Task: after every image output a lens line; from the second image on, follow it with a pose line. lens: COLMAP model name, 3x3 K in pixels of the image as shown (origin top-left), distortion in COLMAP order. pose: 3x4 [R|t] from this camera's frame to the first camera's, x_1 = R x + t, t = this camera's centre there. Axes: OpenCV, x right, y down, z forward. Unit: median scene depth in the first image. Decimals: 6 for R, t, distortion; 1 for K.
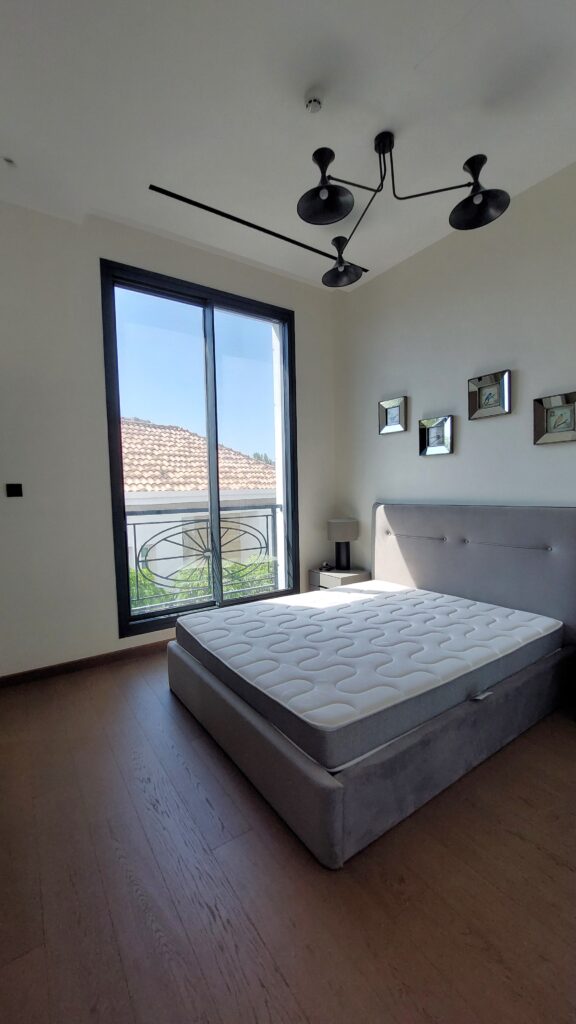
lens RADIAL K [[408.2, 0, 289.4], [0, 408.2, 515.5], [0, 0, 1]] dist [-0.014370, 0.000454]
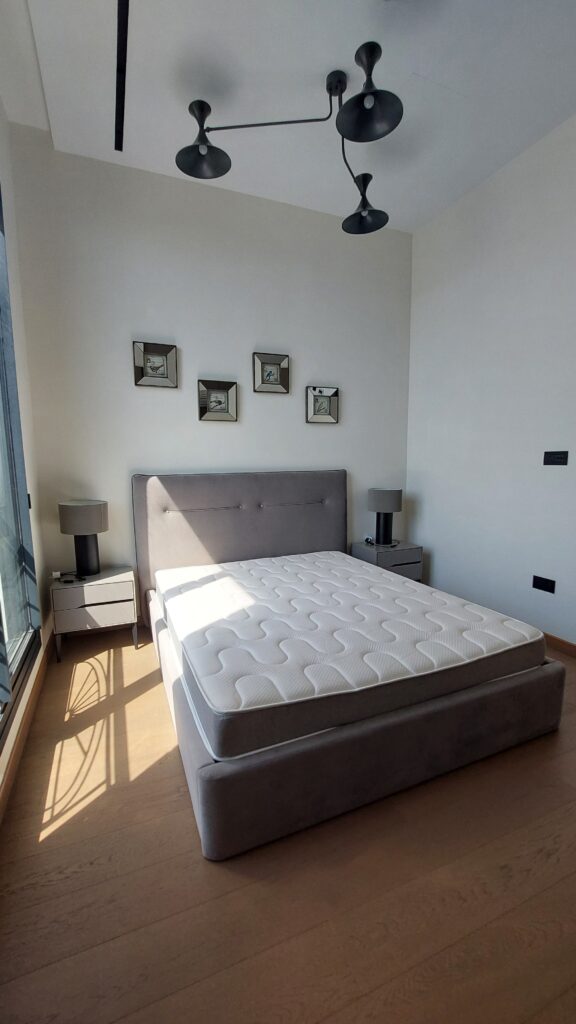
lens RADIAL K [[414.9, 0, 288.3], [0, 414.9, 505.5], [0, 0, 1]] dist [-0.001411, -0.000087]
pose [[0.200428, -0.090018, 0.975564, -0.565646], [0.067299, 0.994683, 0.077956, -0.015799], [-0.977394, 0.050029, 0.205421, 0.640897]]
